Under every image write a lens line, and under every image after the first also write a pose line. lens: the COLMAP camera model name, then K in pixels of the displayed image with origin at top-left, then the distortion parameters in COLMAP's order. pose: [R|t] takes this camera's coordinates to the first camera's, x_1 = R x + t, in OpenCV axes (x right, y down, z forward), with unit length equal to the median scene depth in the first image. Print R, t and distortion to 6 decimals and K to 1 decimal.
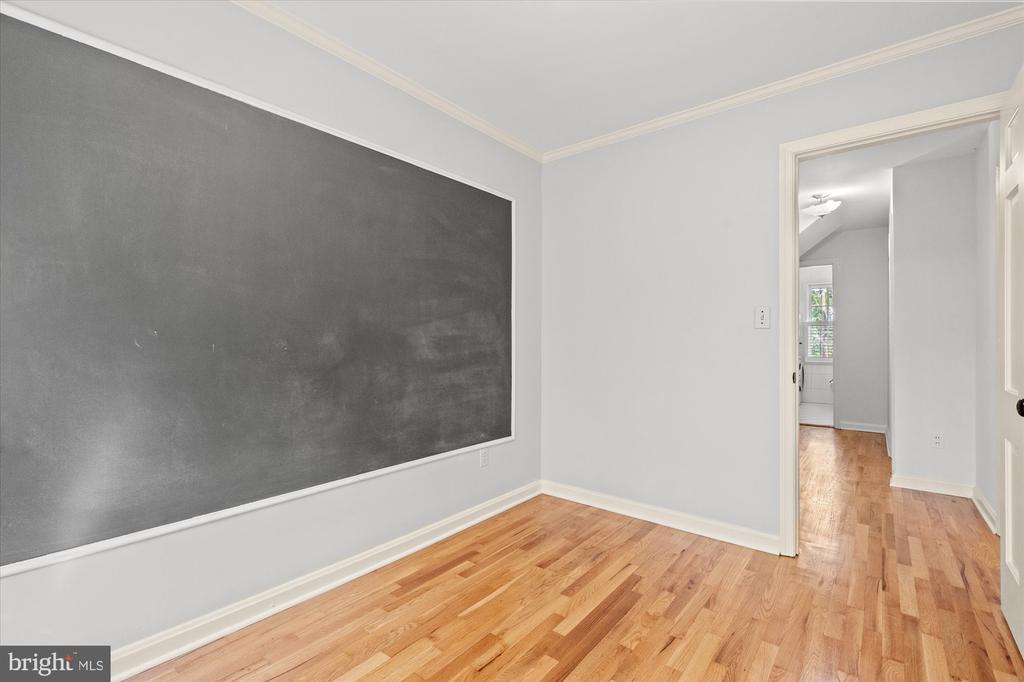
lens RADIAL K [[466.9, 0, 501.1], [0, 466.9, 340.6], [0, 0, 1]] dist [0.000131, -0.000238]
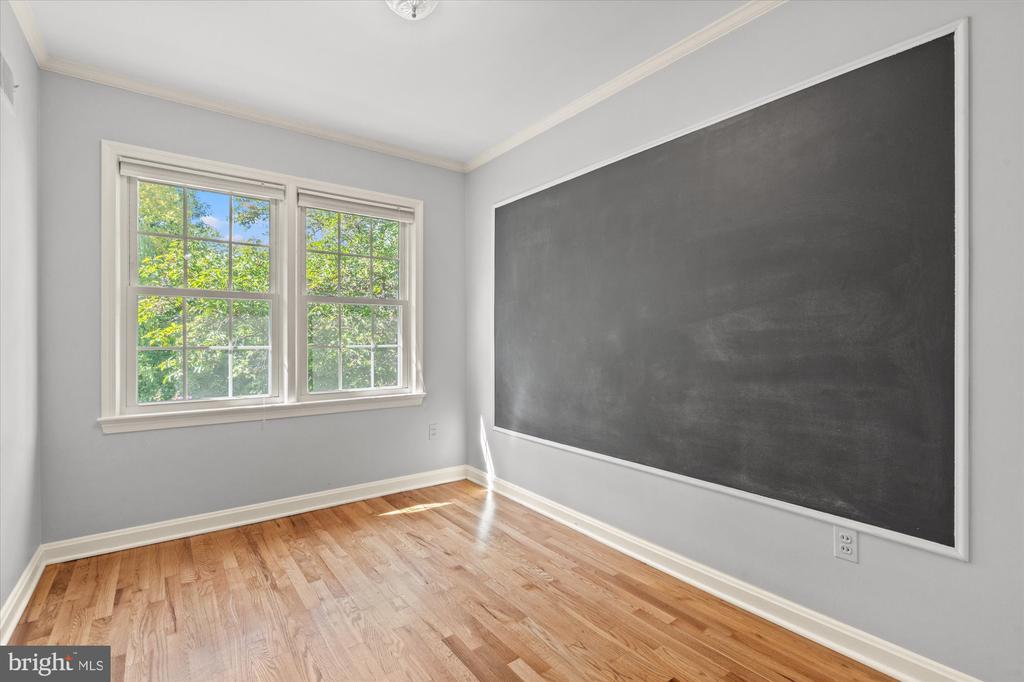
lens RADIAL K [[466.9, 0, 501.4], [0, 466.9, 339.3], [0, 0, 1]] dist [0.000131, -0.000238]
pose [[-0.250450, 0.004172, -0.968121, 0.733555], [0.000717, 0.999991, 0.004123, -0.000949], [0.968129, 0.000338, -0.250451, 0.881971]]
